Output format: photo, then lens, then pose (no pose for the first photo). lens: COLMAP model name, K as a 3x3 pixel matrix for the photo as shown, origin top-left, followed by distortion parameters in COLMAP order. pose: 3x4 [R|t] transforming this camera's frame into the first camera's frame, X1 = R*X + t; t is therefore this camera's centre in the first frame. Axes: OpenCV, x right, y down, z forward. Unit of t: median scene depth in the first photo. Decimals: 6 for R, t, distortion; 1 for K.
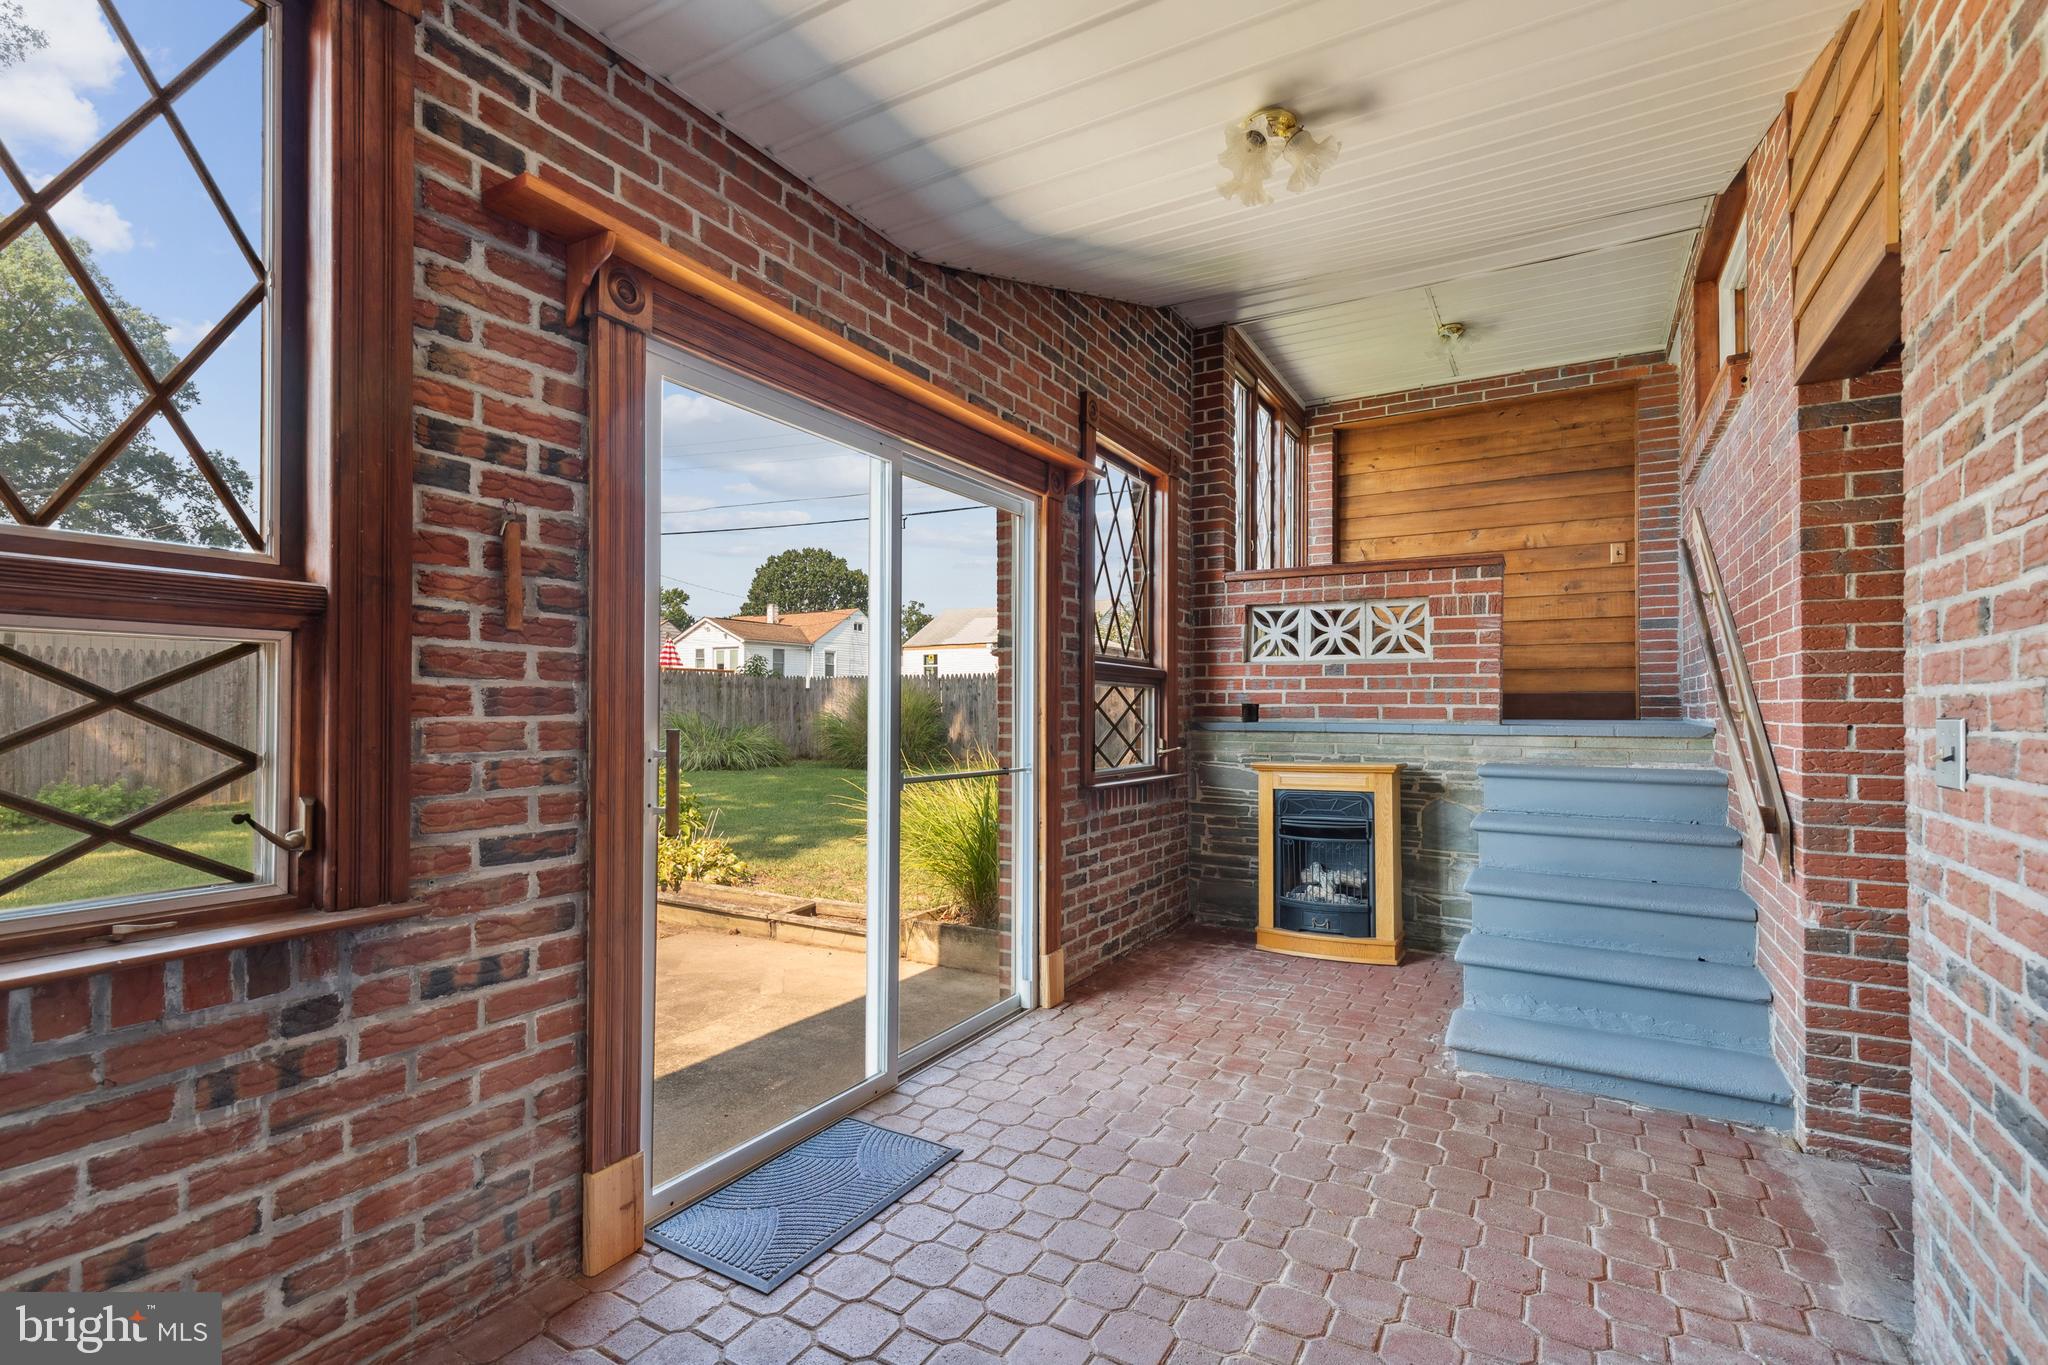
lens RADIAL K [[946.4, 0, 1038.8], [0, 946.4, 693.2], [0, 0, 1]] dist [0.012002, -0.002525]
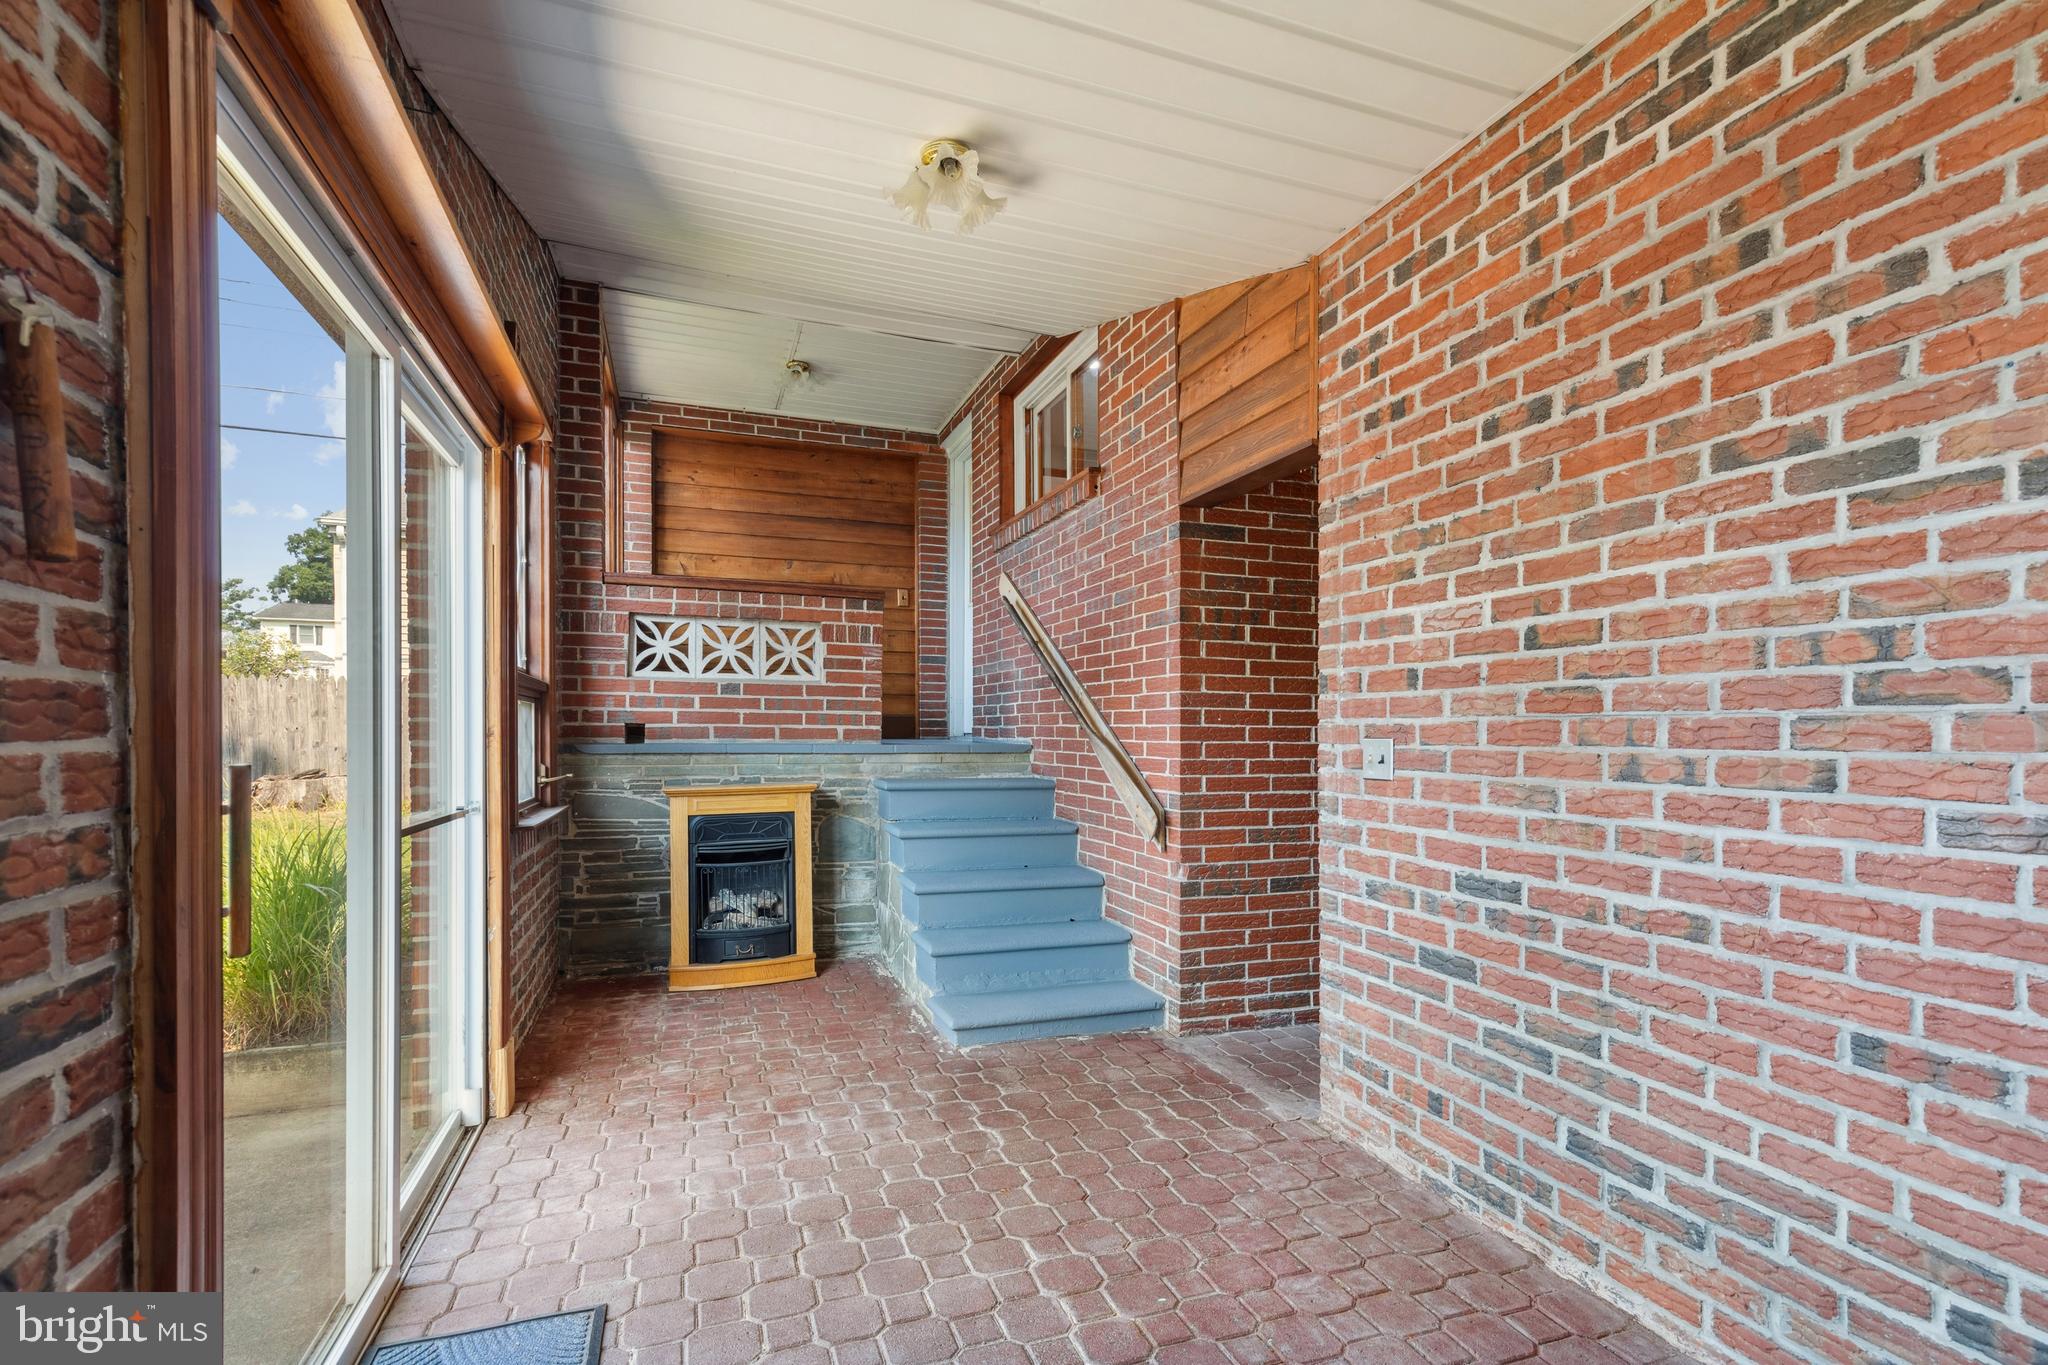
lens RADIAL K [[946.4, 0, 1078.1], [0, 946.4, 730.5], [0, 0, 1]] dist [0.012002, -0.002525]
pose [[0.632415, 0.002939, 0.774624, -0.227614], [-0.017406, 0.999794, 0.010417, 0.001769], [-0.774434, -0.020071, 0.632336, 0.118653]]
